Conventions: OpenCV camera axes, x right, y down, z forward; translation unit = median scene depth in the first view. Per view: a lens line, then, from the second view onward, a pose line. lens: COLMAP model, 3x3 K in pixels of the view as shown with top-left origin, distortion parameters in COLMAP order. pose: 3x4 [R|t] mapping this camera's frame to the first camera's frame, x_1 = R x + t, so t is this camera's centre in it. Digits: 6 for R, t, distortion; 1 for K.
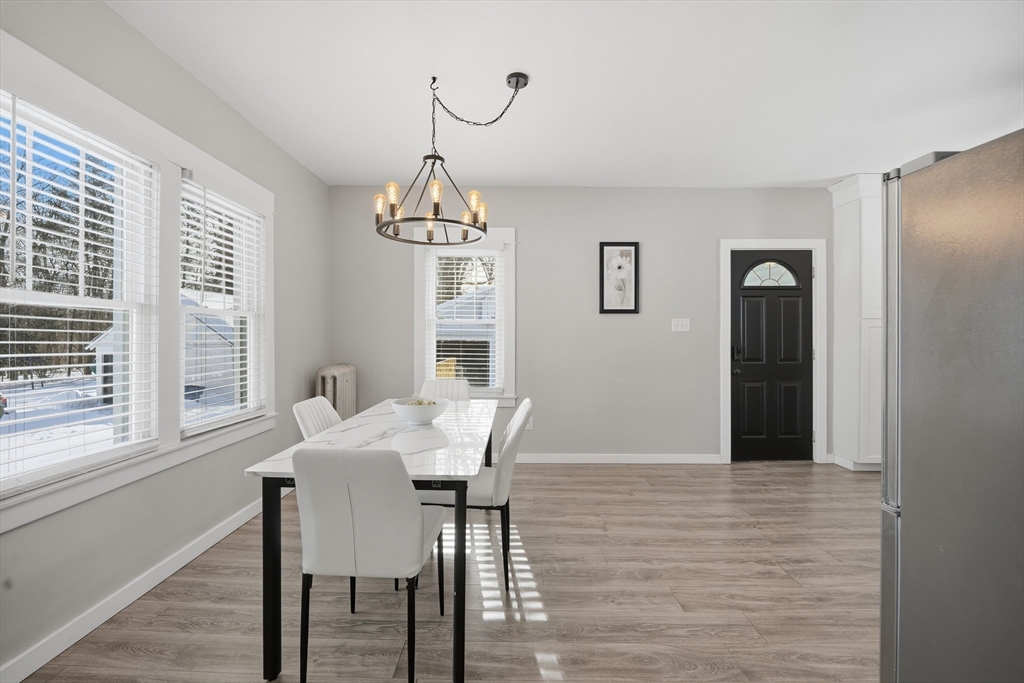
lens RADIAL K [[416.5, 0, 512.0], [0, 416.5, 341.5], [0, 0, 1]] dist [-0.012393, -0.000149]
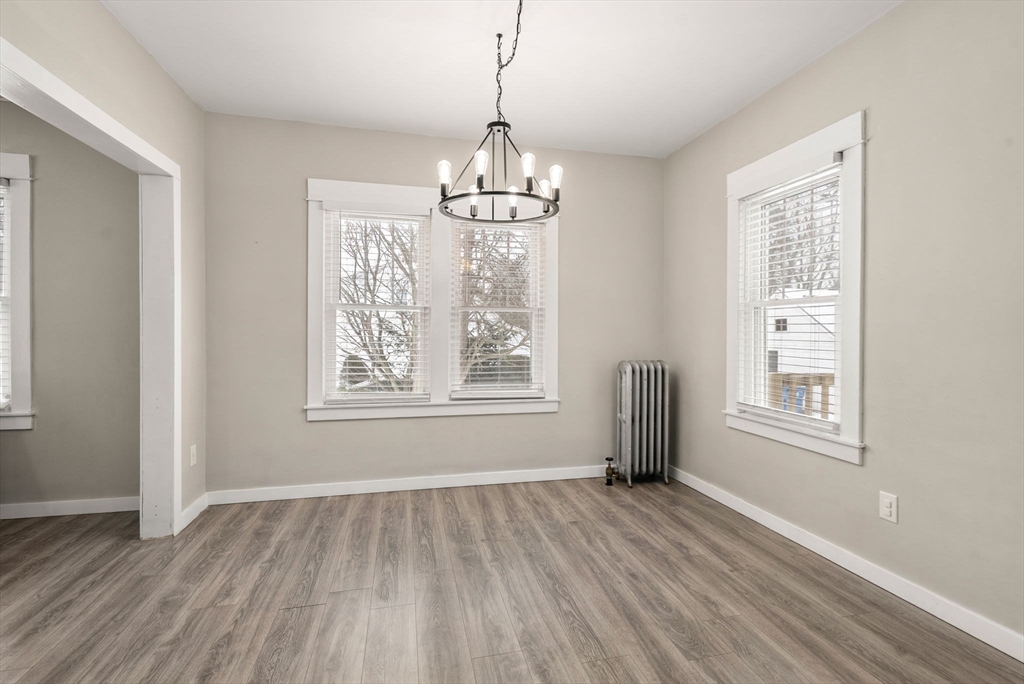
lens RADIAL K [[474.1, 0, 515.3], [0, 474.1, 338.3], [0, 0, 1]] dist [-0.002061, -0.000031]
pose [[0.236912, 0.010607, -0.971473, 0.836787], [-0.015784, 0.999850, 0.007068, 0.010927], [0.971403, 0.013660, 0.237044, 0.805889]]
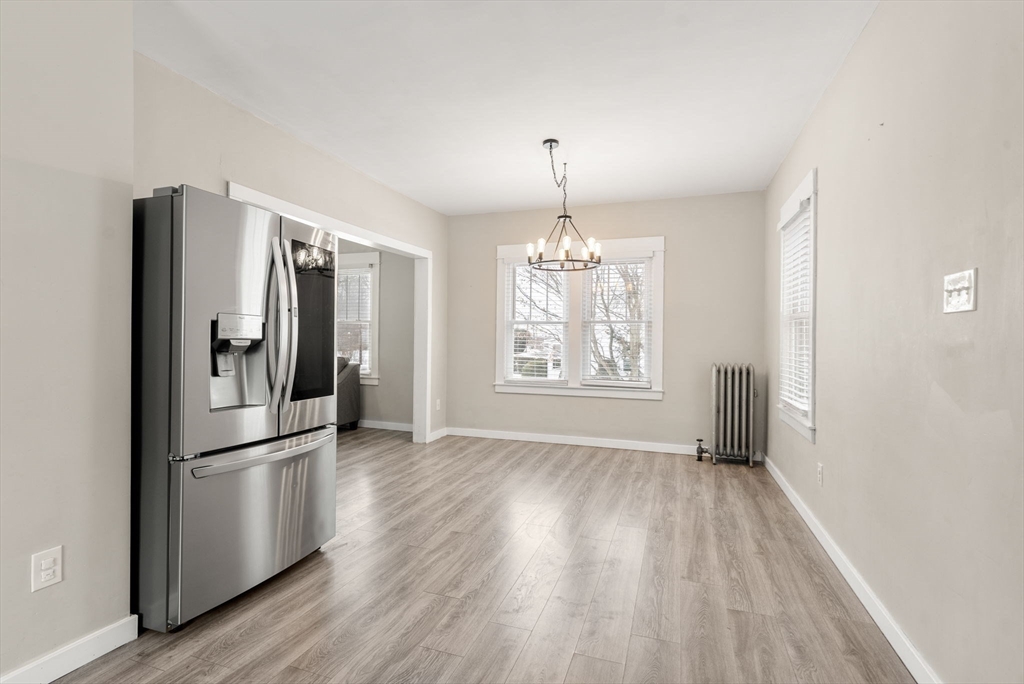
lens RADIAL K [[474.1, 0, 515.3], [0, 474.1, 338.3], [0, 0, 1]] dist [-0.002061, -0.000031]
pose [[-0.323123, -0.003258, -0.946351, 1.543492], [-0.021085, 0.999771, 0.003758, 0.001043], [0.946122, 0.021168, -0.323118, 1.420343]]
